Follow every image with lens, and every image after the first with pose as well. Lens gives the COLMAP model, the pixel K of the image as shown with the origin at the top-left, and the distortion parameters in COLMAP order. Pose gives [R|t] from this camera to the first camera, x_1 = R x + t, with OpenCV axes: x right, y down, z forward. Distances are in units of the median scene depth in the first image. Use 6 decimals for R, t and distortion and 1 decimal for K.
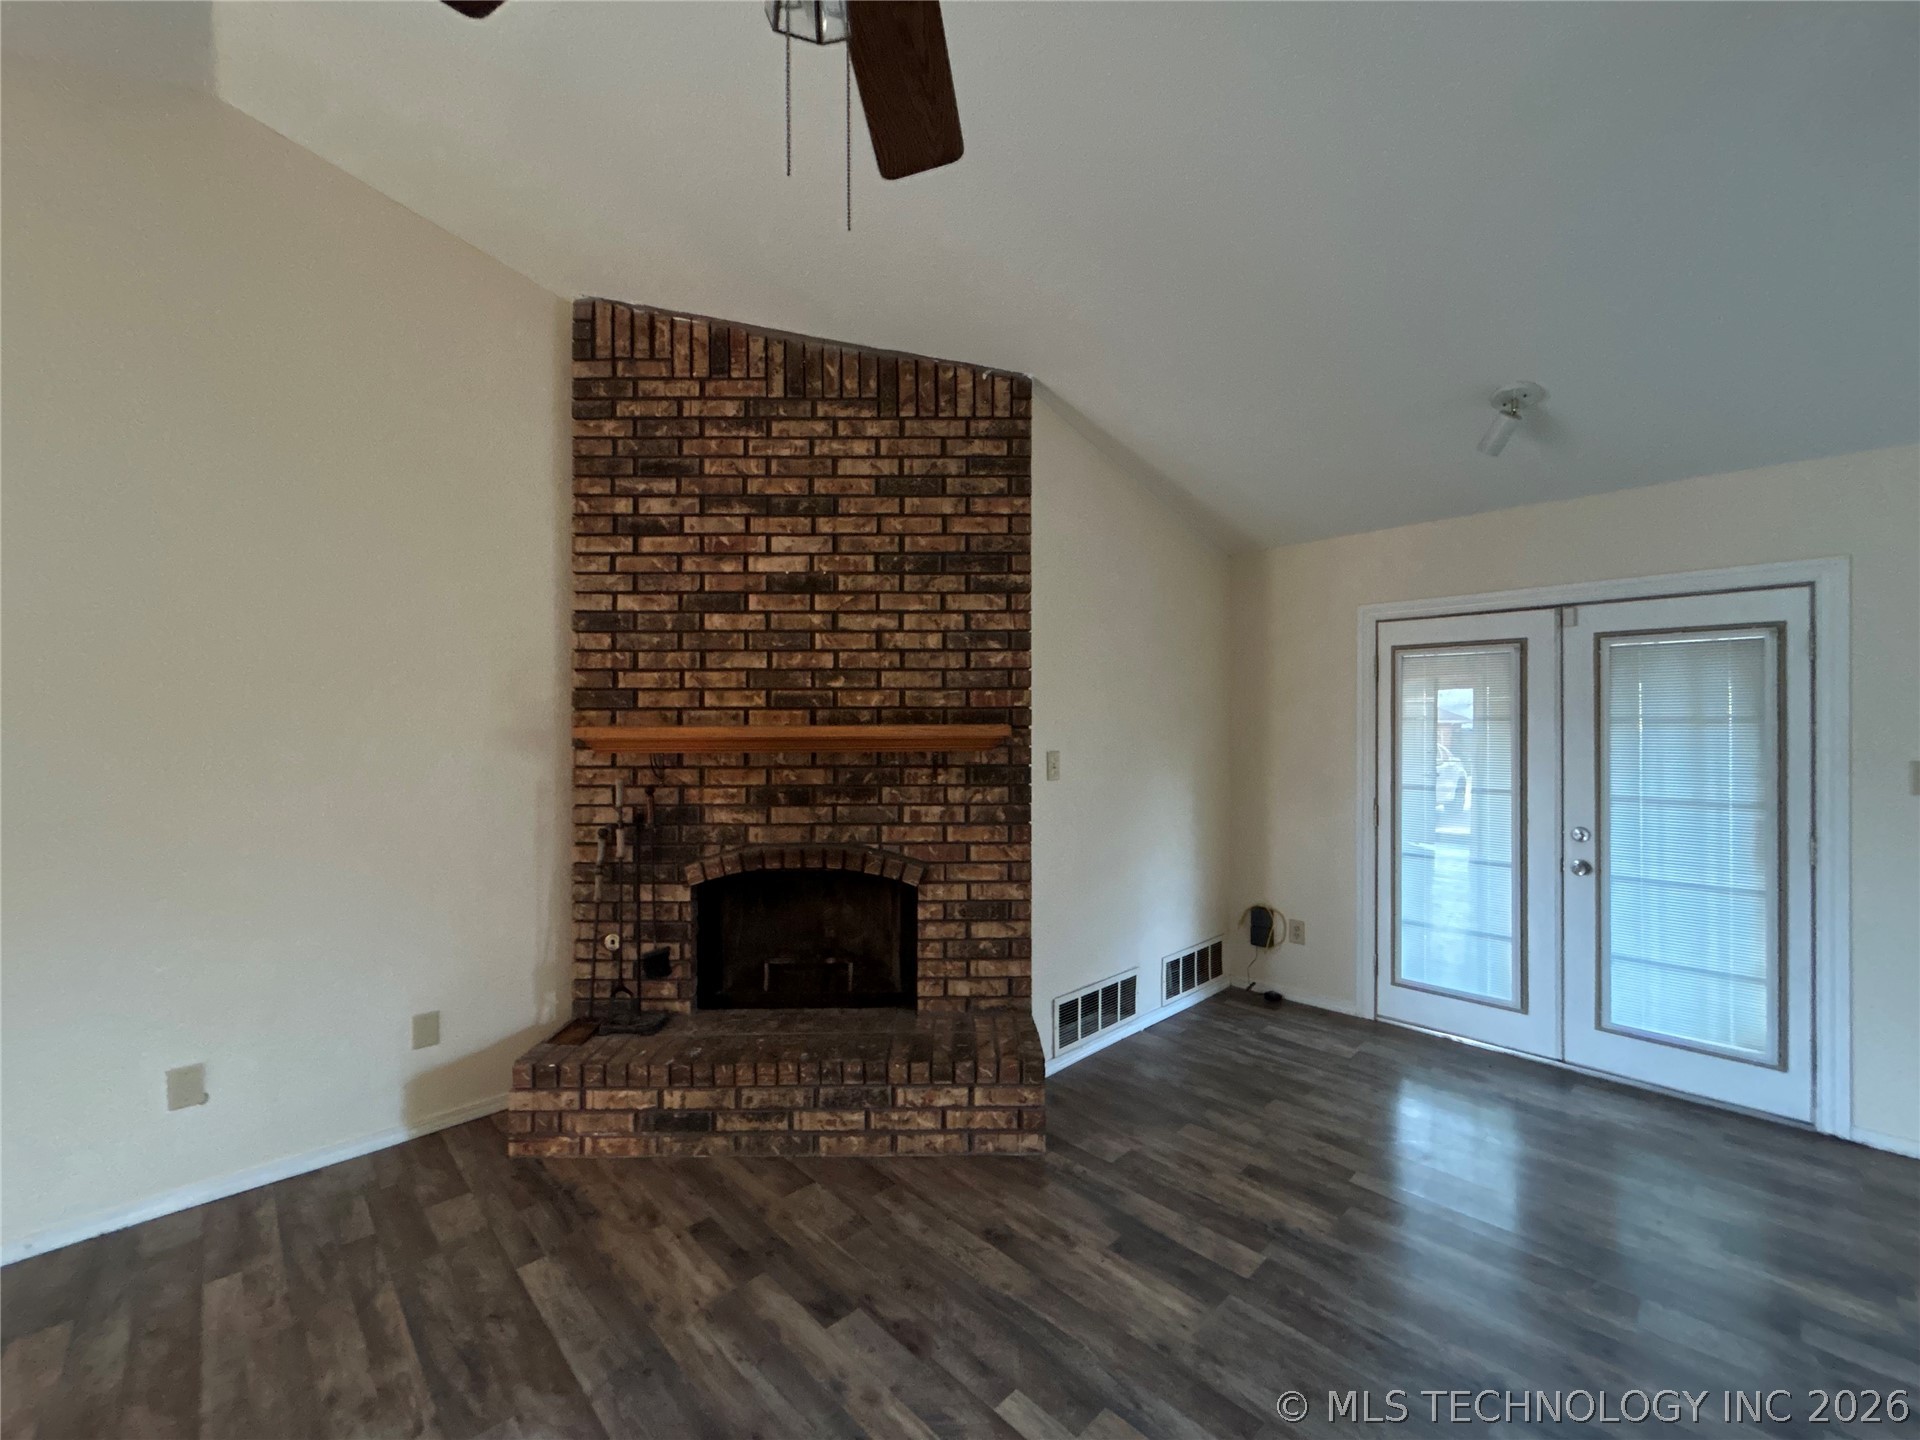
lens RADIAL K [[771.4, 0, 960.0], [0, 771.4, 720.0], [0, 0, 1]] dist [0.001544, -0.000098]
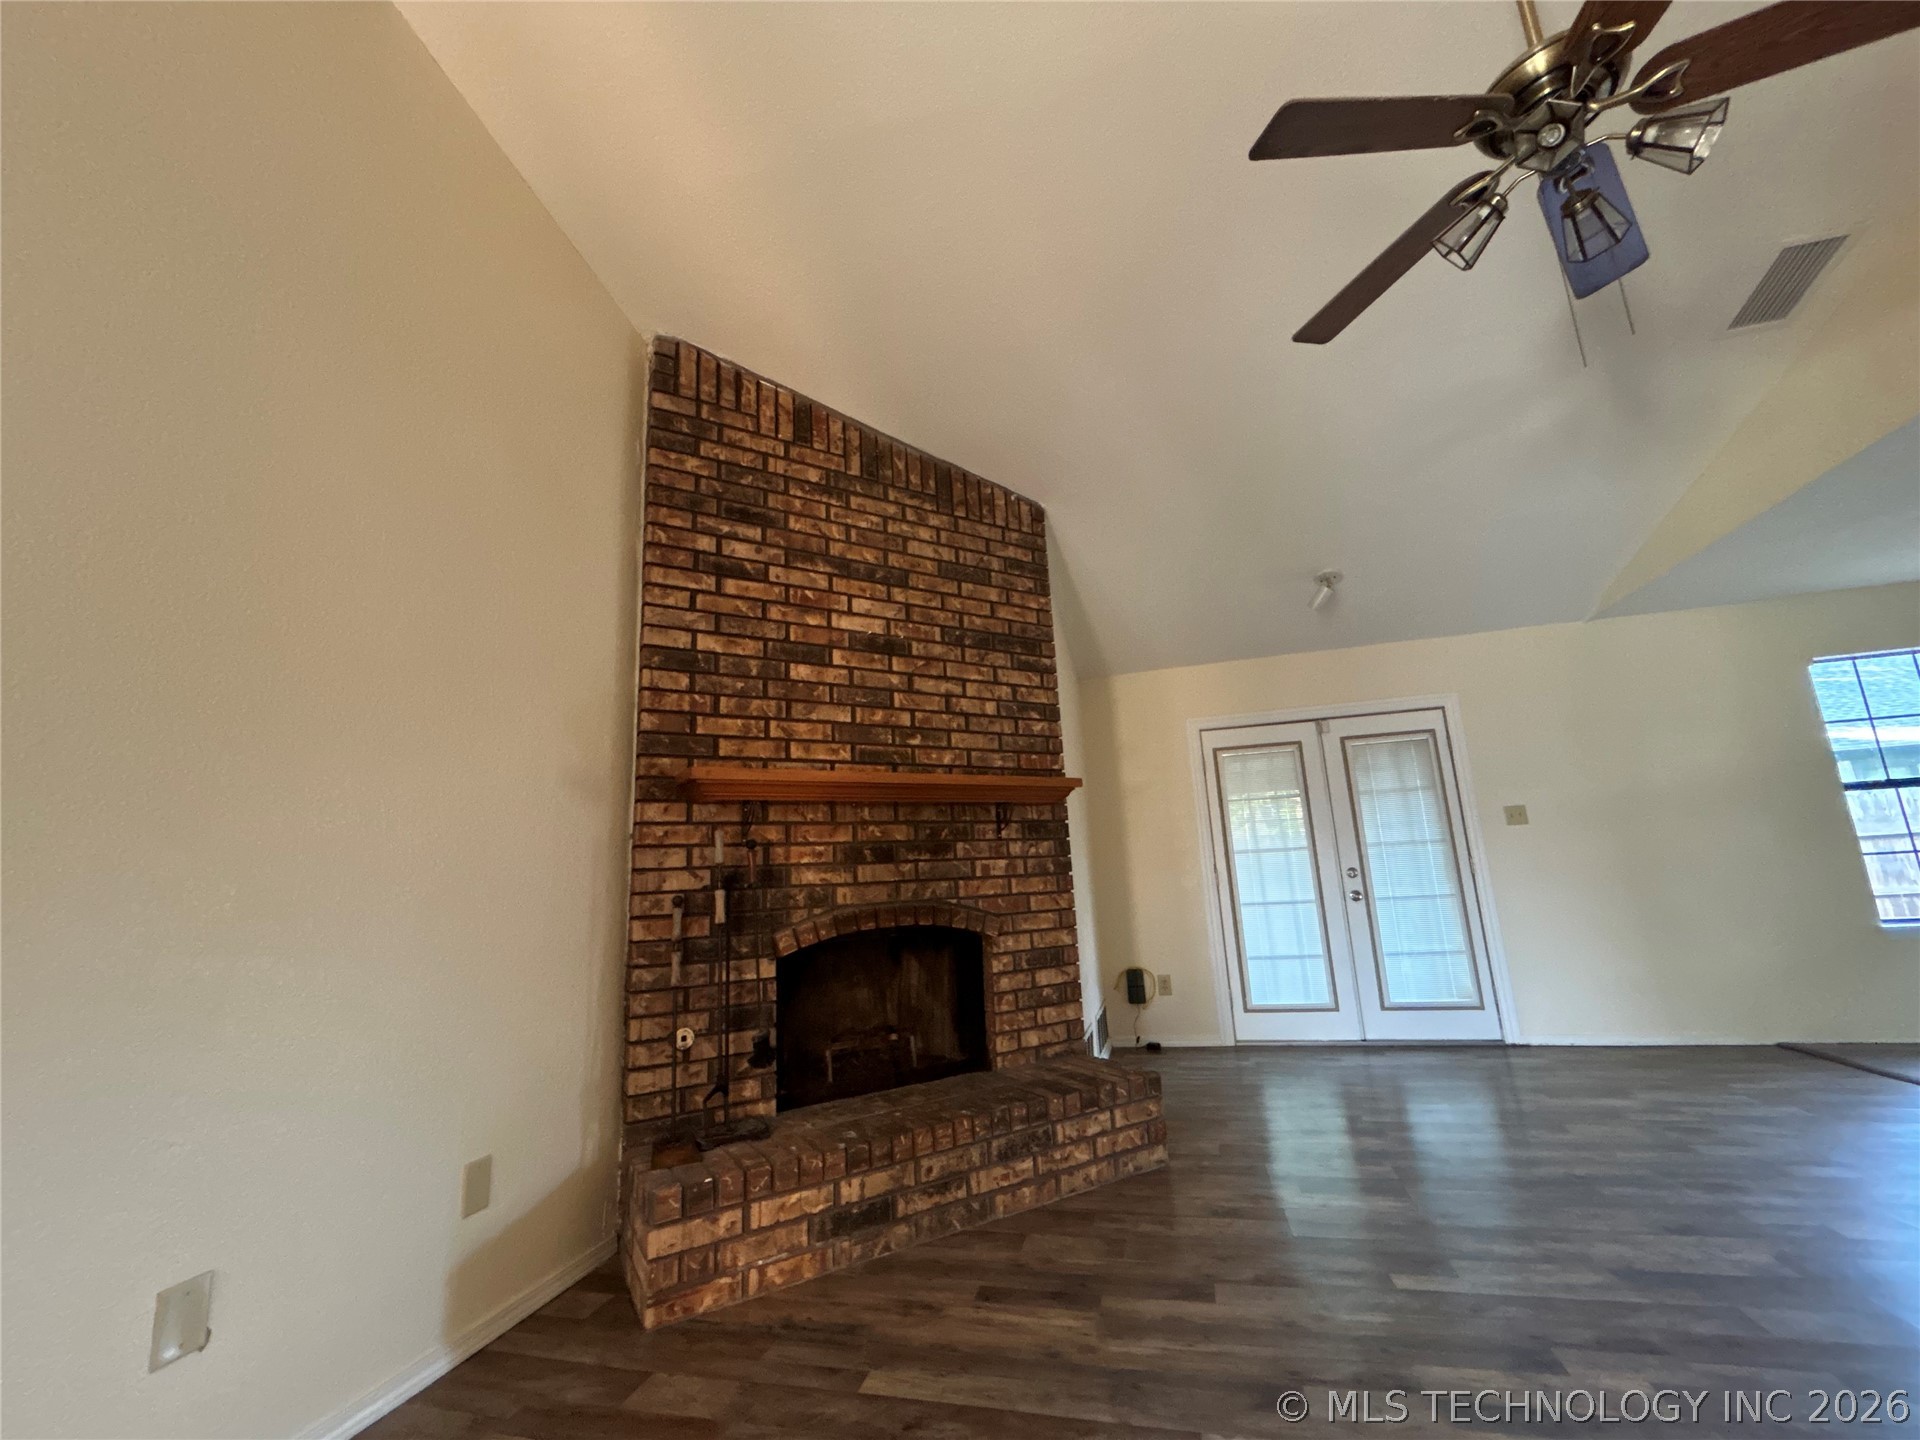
lens RADIAL K [[780.1, 0, 960.0], [0, 780.1, 720.0], [0, 0, 1]] dist [0.005795, -0.000408]
pose [[0.856370, 0.065753, 0.512159, -0.643607], [0.048384, 0.977277, -0.206369, 0.142864], [-0.514090, 0.201508, 0.833730, 0.093446]]
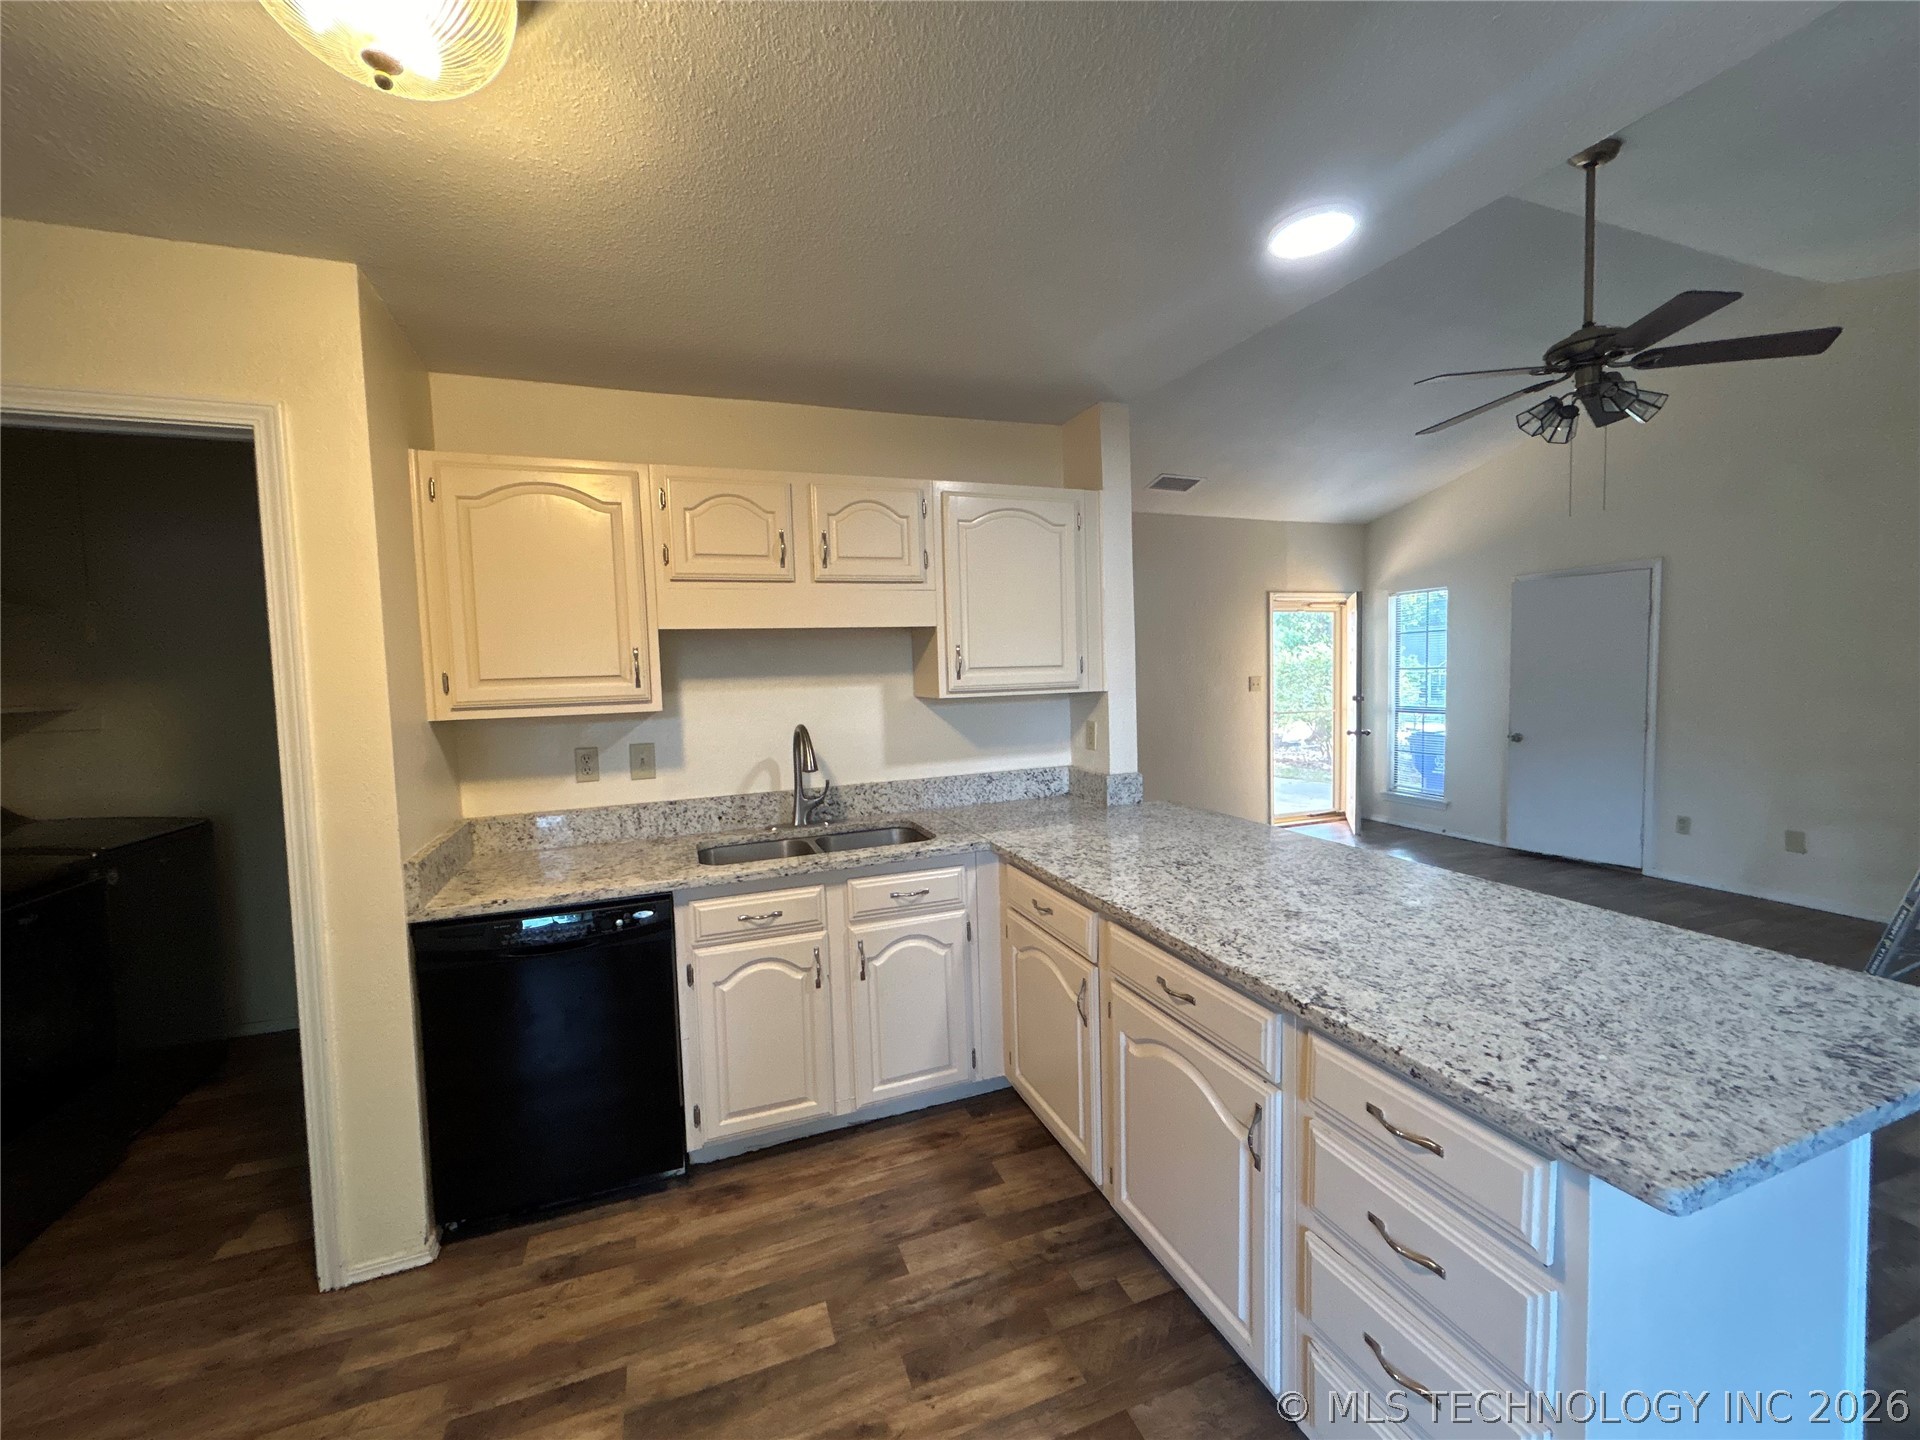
lens RADIAL K [[780.3, 0, 960.0], [0, 780.3, 720.0], [0, 0, 1]] dist [-0.003376, -0.000286]
pose [[-0.399267, 0.071499, -0.914043, 1.177807], [0.030605, 0.997438, 0.064654, -0.004705], [0.916324, -0.002160, -0.400432, -0.082110]]
